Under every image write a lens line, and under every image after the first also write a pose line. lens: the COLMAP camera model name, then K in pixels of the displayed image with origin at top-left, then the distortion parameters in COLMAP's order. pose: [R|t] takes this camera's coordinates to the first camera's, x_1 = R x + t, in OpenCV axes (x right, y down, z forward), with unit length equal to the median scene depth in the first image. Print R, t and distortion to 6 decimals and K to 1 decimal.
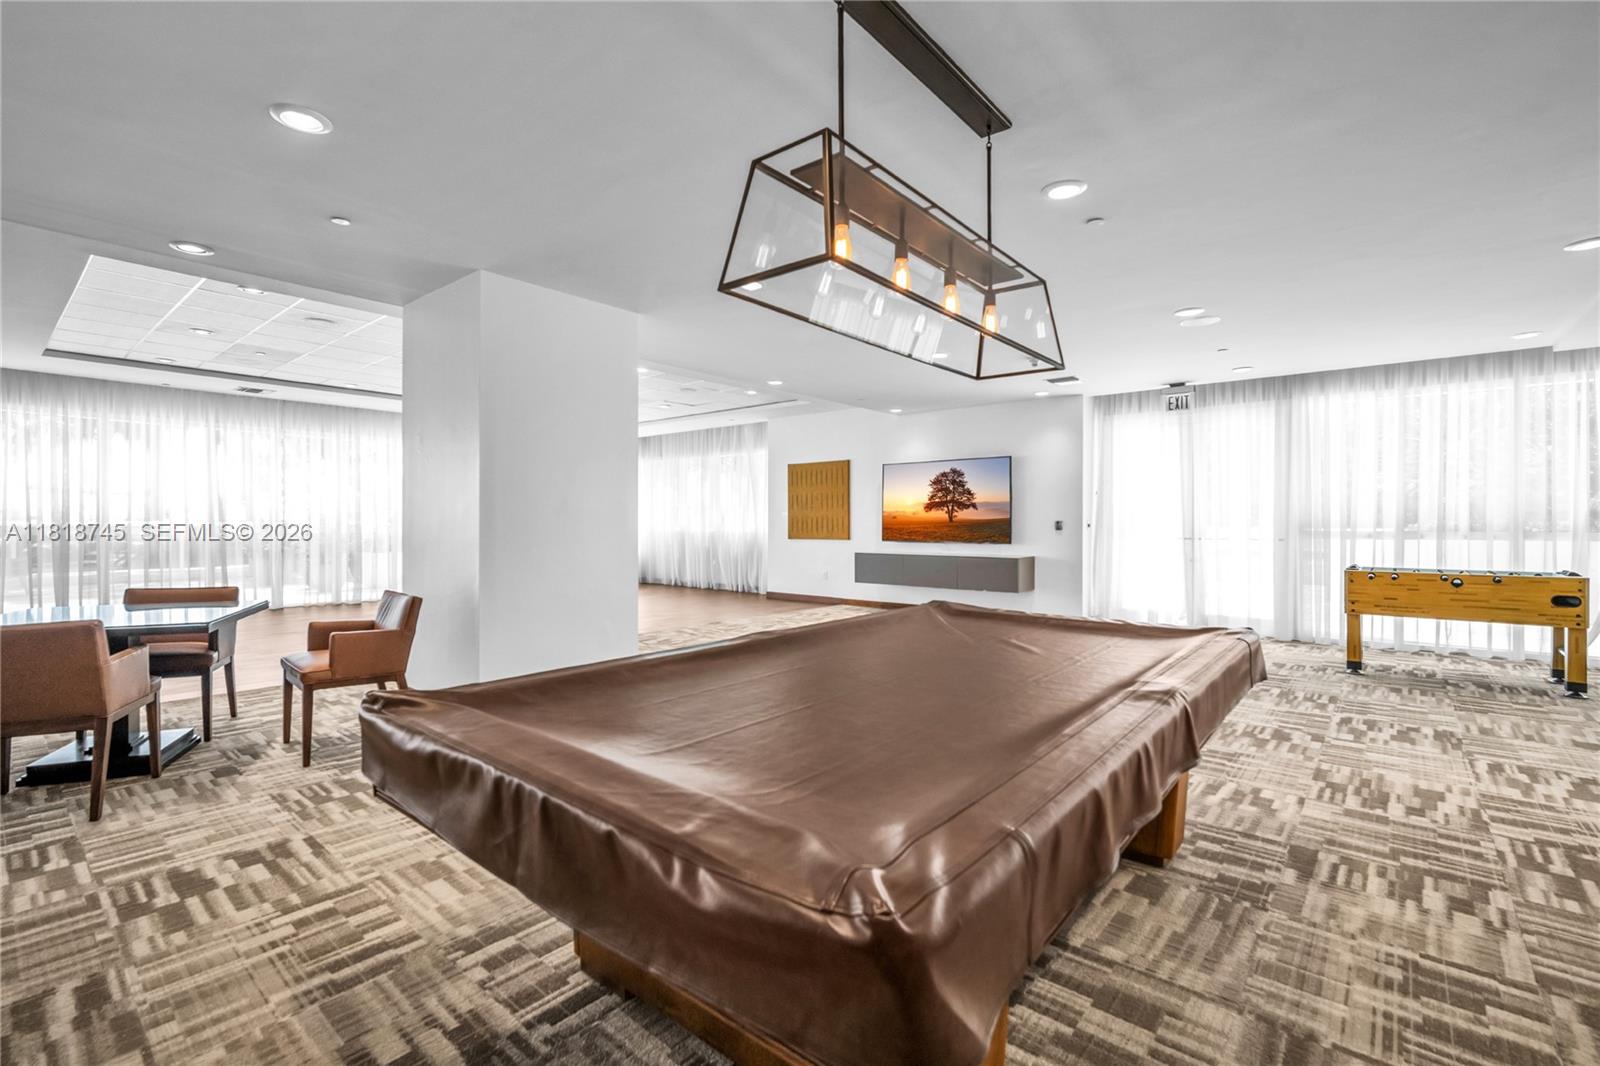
lens RADIAL K [[688.7, 0, 807.6], [0, 688.7, 542.0], [0, 0, 1]] dist [-0.008328, 0.000481]
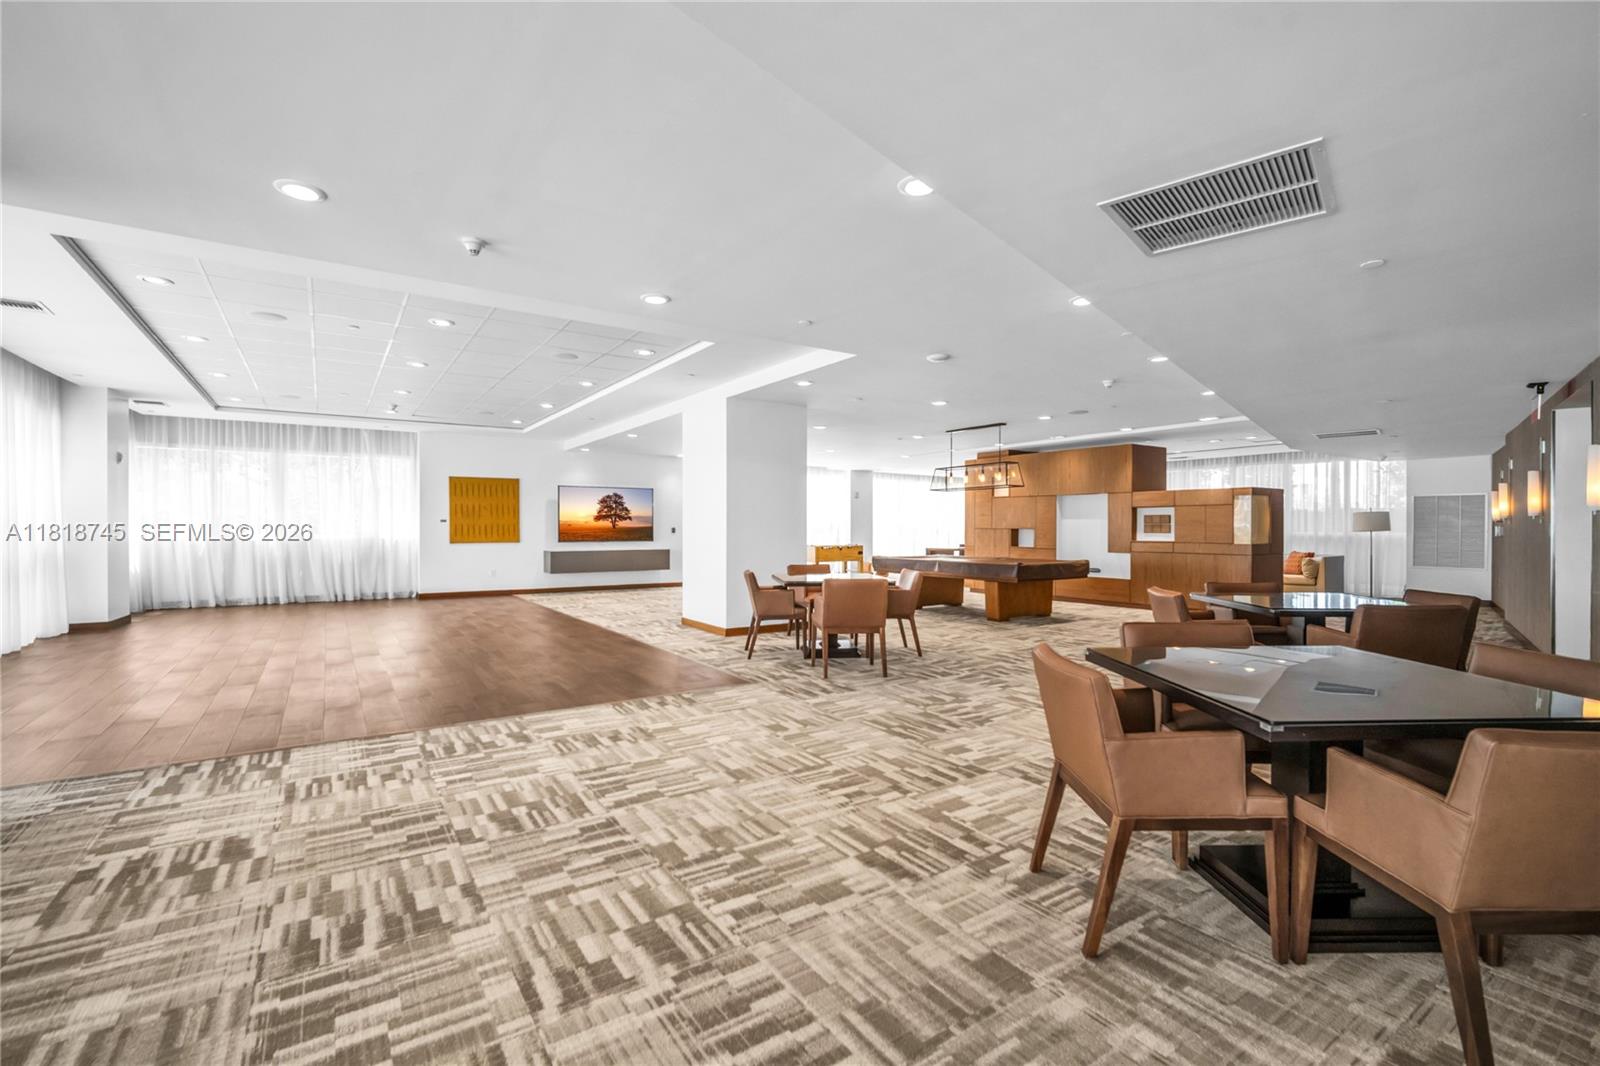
lens RADIAL K [[729.1, 0, 792.4], [0, 729.1, 555.0], [0, 0, 1]] dist [-0.002009, 0.000098]
pose [[0.291825, -0.042430, 0.955530, -0.960372], [0.022429, 0.999044, 0.037513, -0.017043], [-0.956209, 0.010484, 0.292498, 0.118168]]
